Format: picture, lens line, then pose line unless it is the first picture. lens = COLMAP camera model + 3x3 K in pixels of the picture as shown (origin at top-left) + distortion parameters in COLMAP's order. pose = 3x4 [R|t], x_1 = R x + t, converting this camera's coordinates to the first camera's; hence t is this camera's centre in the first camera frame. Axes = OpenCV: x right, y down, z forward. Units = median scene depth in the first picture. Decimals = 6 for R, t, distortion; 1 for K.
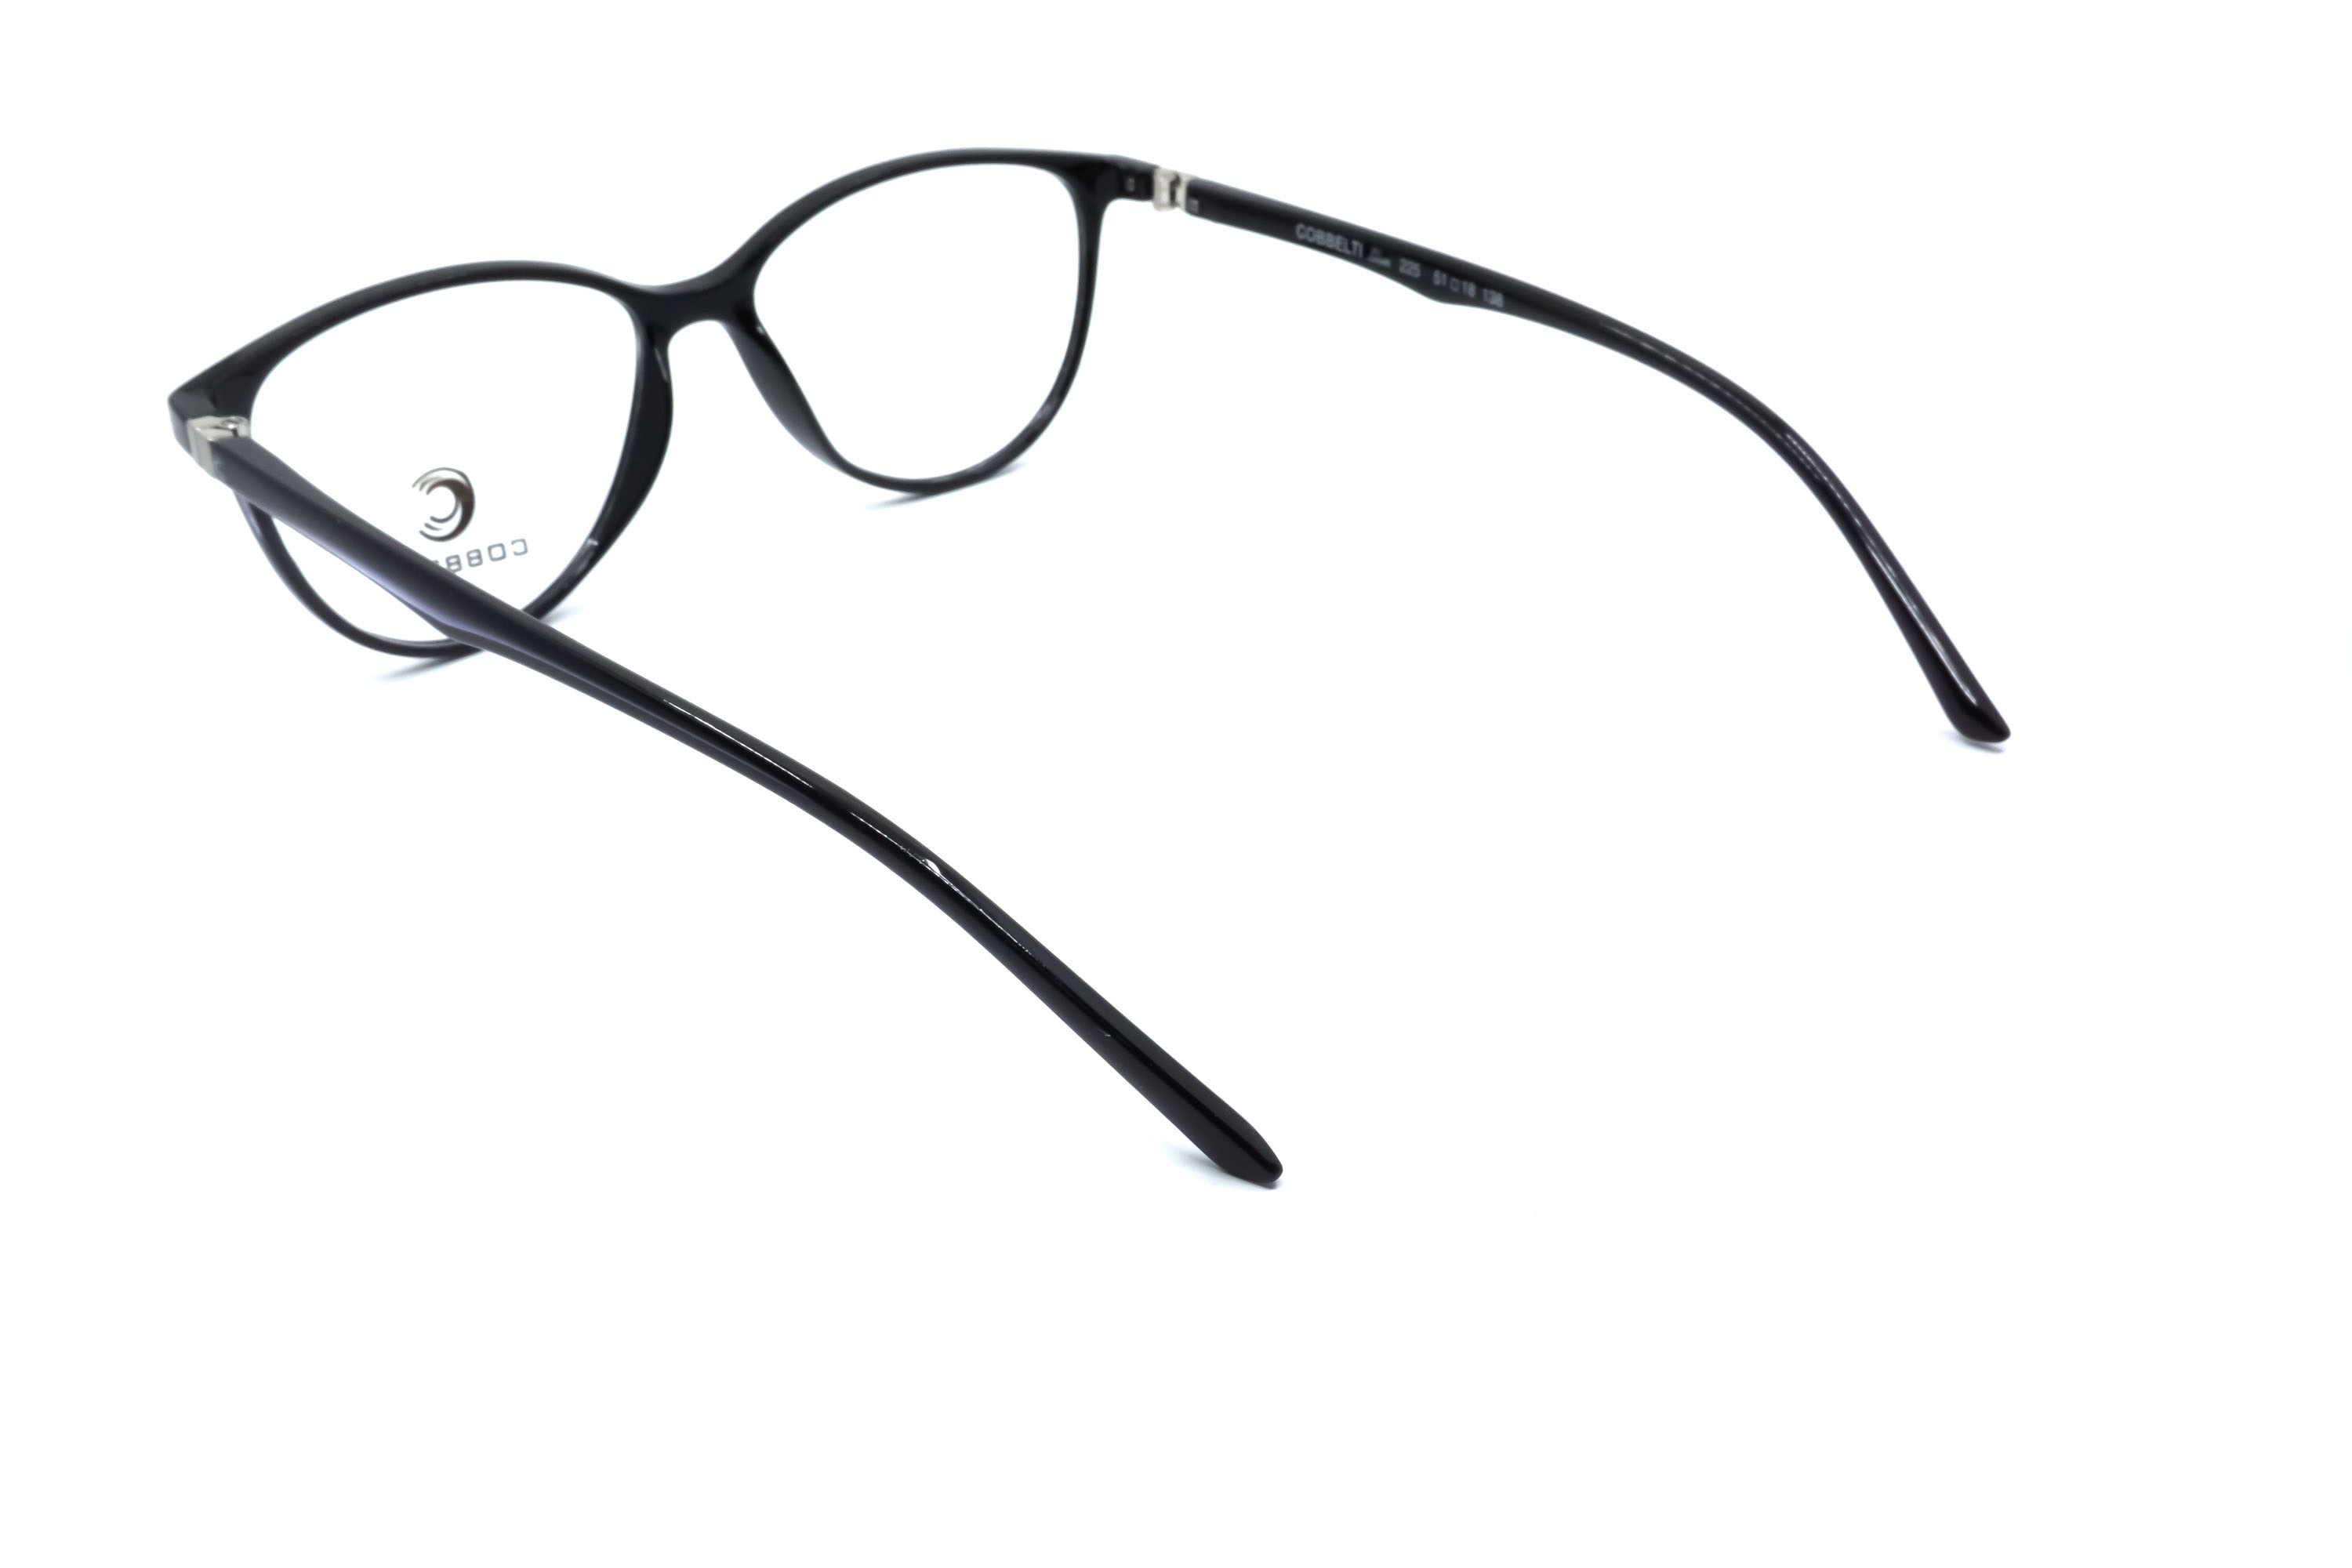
lens RADIAL K [[2642.0, 0, 1196.6], [0, 2642.0, 786.1], [0, 0, 1]] dist [0.007890, 0.000000]
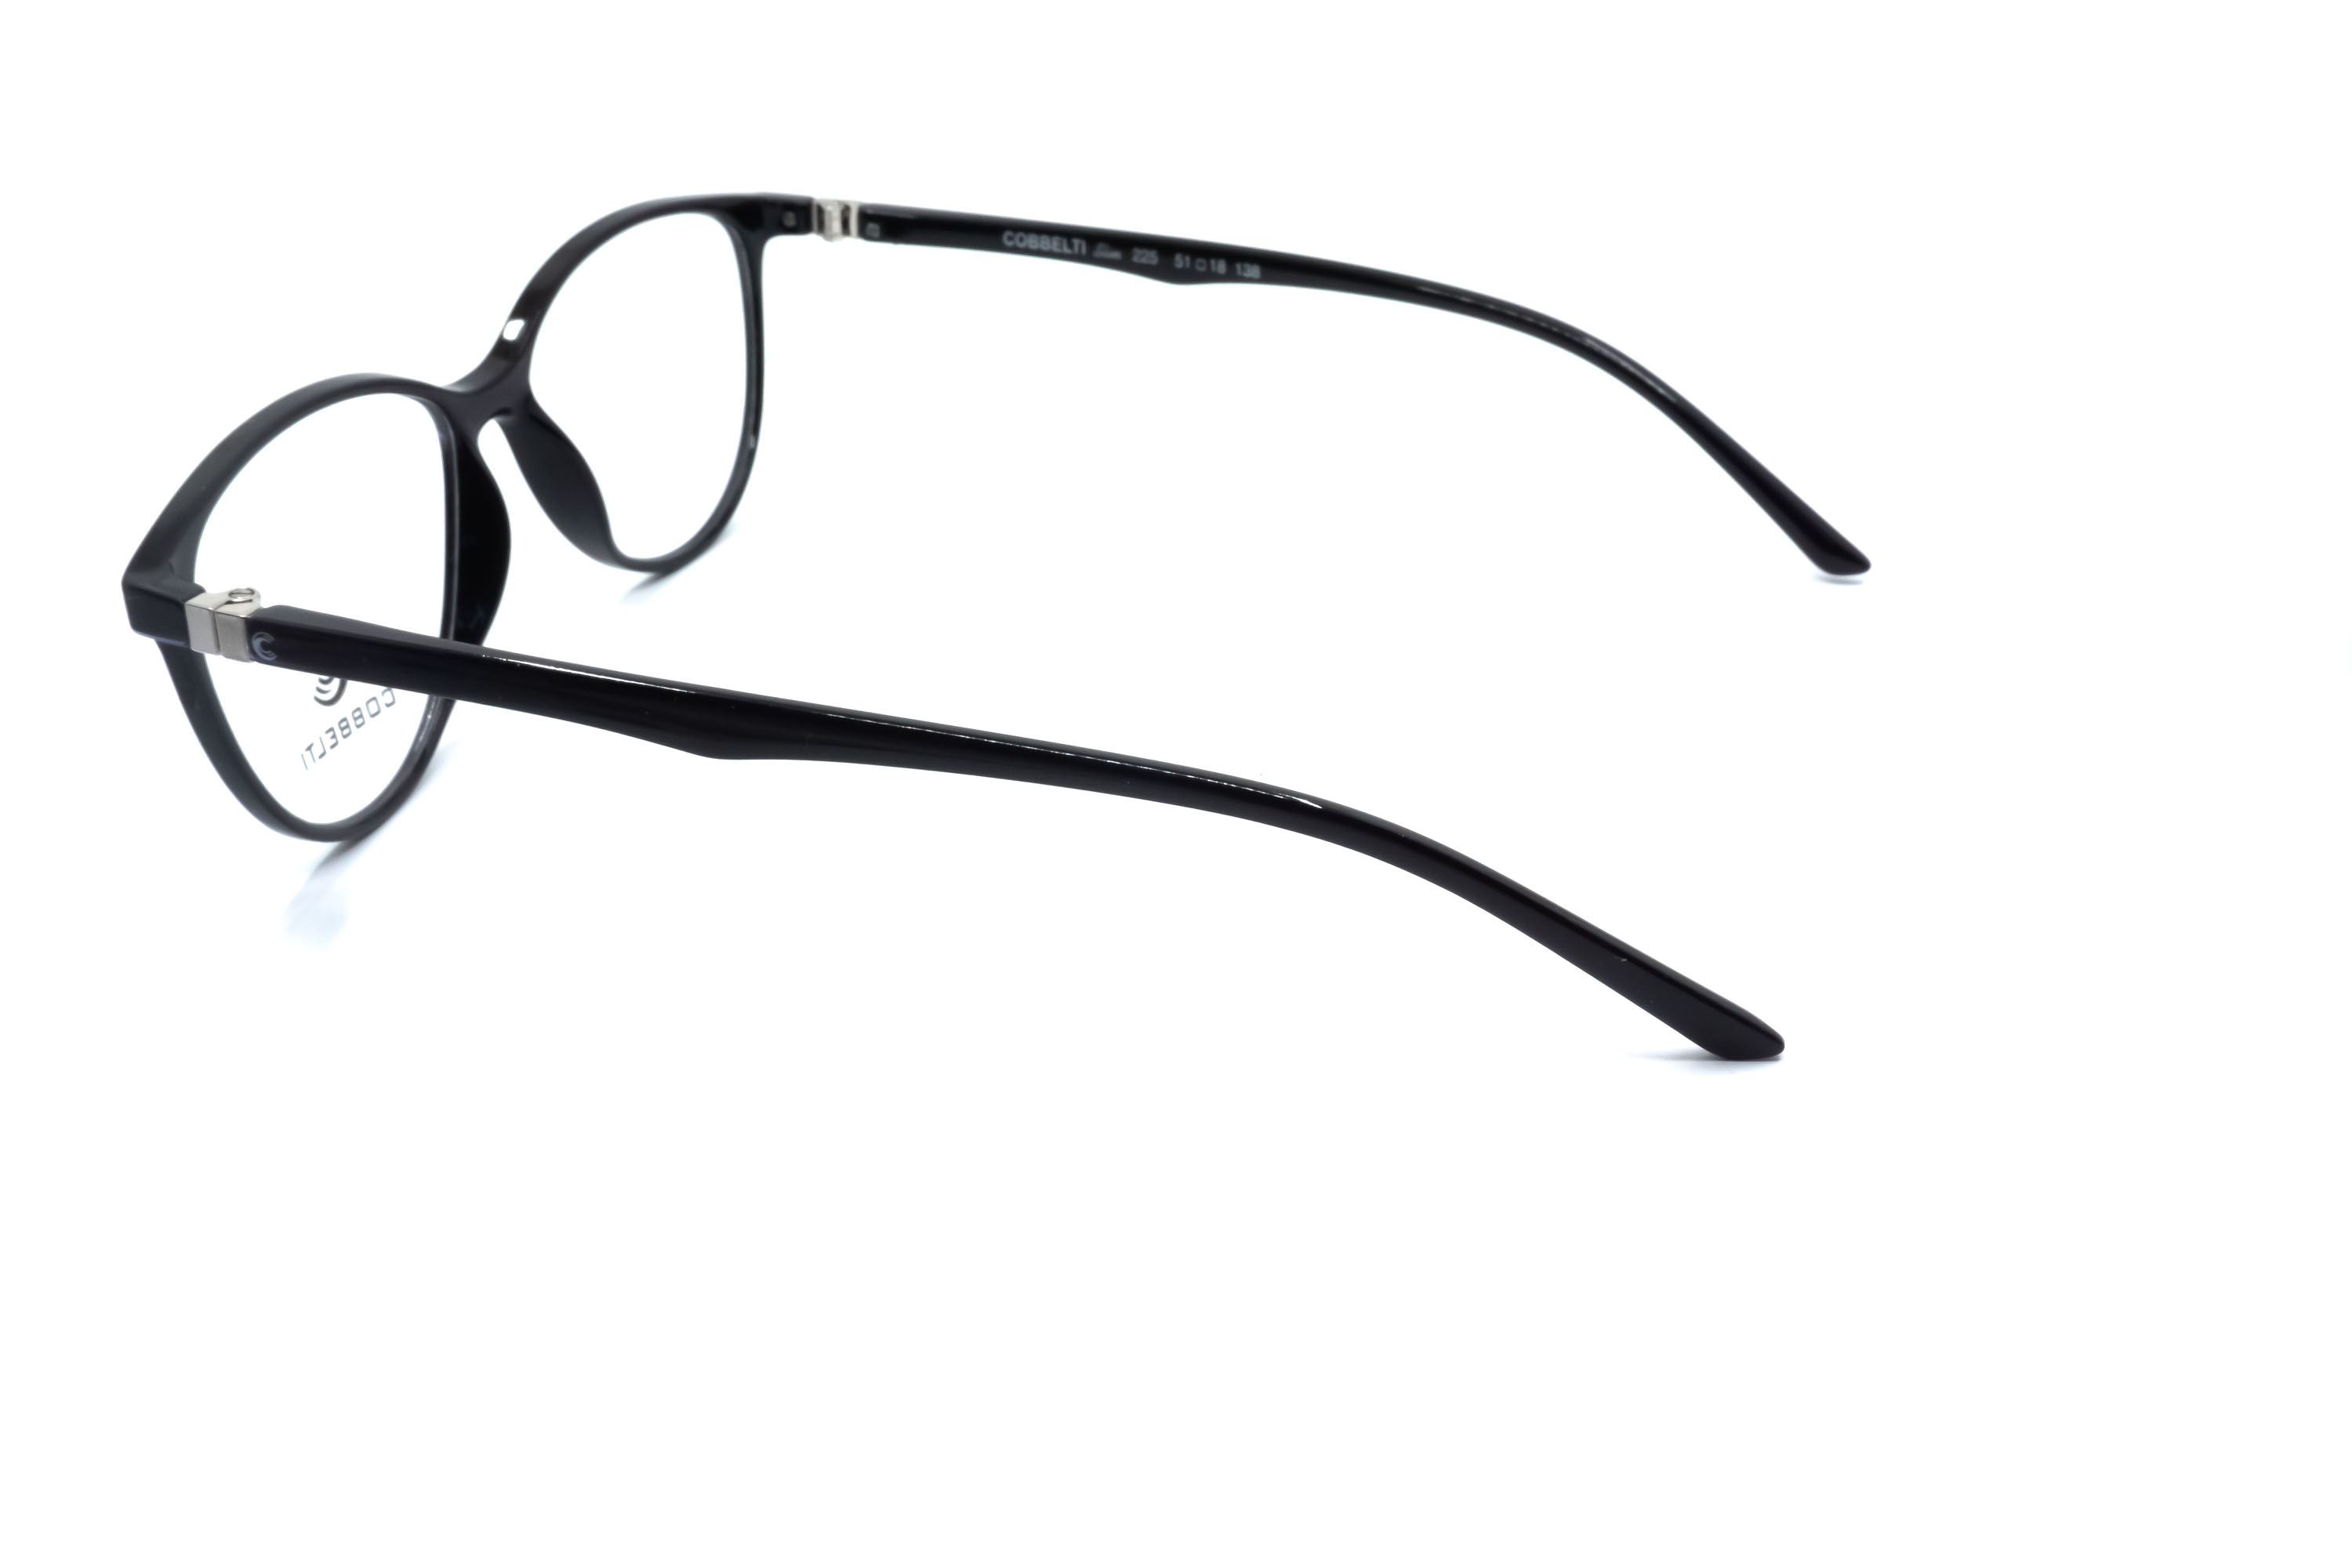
lens RADIAL K [[2642.0, 0, 1186.4], [0, 2642.0, 786.3], [0, 0, 1]] dist [0.007890, 0.000000]
pose [[0.868245, -0.223325, 0.443030, -0.403440], [0.229837, 0.972417, 0.039750, -0.034091], [-0.439688, 0.067312, 0.895625, 0.092890]]
